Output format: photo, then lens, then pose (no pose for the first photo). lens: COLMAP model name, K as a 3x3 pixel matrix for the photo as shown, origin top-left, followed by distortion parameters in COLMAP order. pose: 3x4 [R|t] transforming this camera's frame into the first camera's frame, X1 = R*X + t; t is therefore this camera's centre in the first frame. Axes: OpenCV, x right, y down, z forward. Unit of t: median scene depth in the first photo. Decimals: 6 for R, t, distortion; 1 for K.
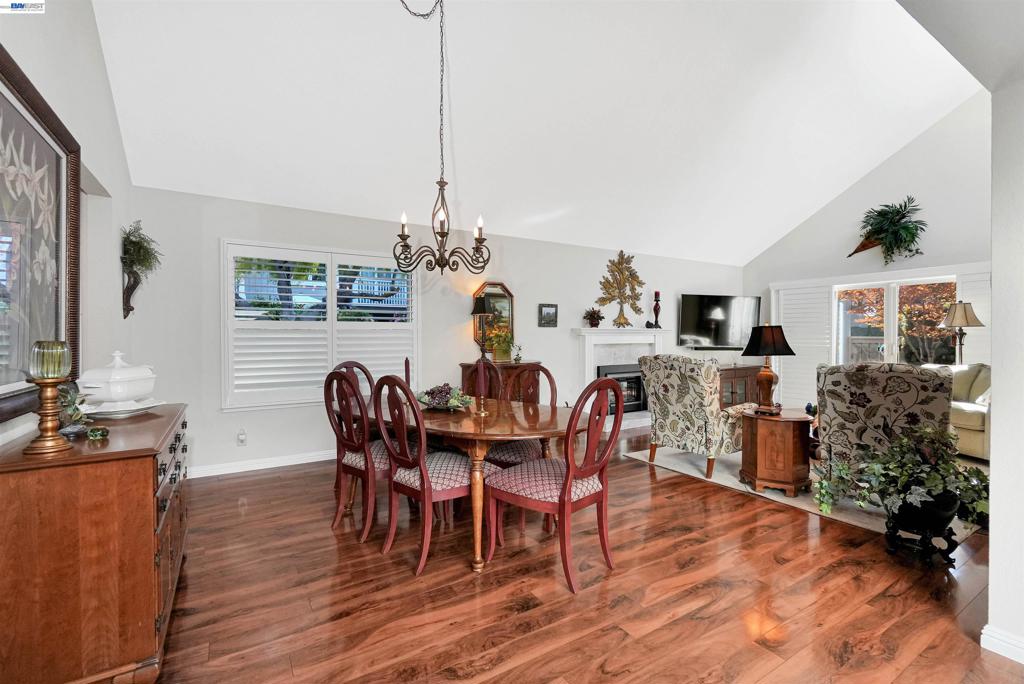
lens RADIAL K [[448.9, 0, 511.3], [0, 448.9, 336.0], [0, 0, 1]] dist [-0.002992, 0.000019]
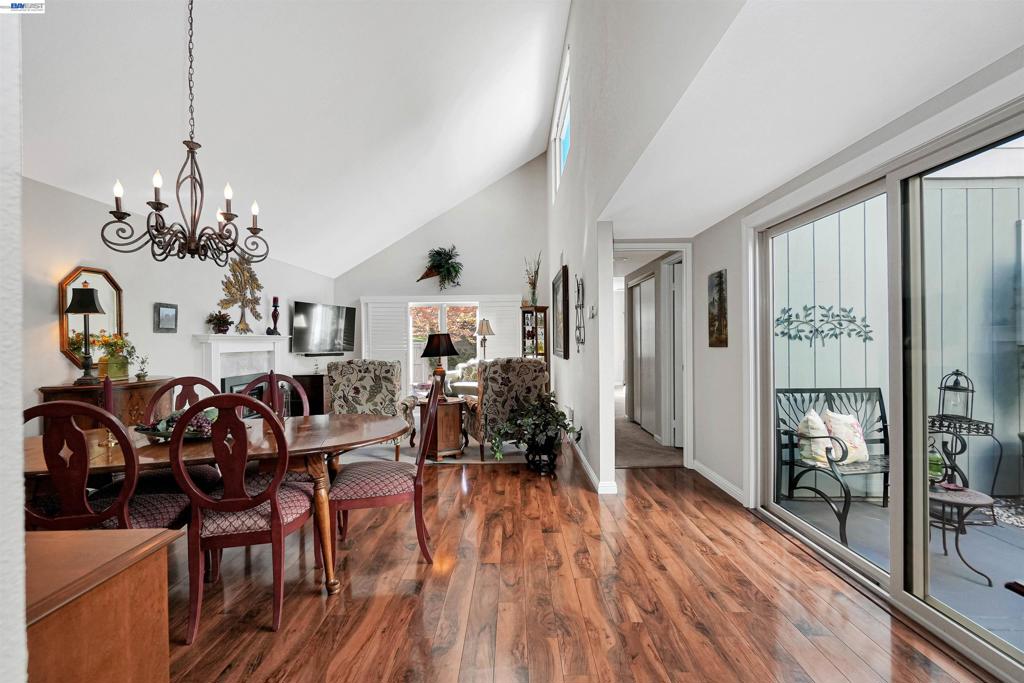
lens RADIAL K [[448.9, 0, 511.3], [0, 448.9, 335.5], [0, 0, 1]] dist [-0.002992, 0.000019]
pose [[0.541229, 0.003305, 0.840869, -0.252640], [0.010757, 0.999883, -0.010853, -0.000390], [-0.840807, 0.014919, 0.541130, 0.065964]]
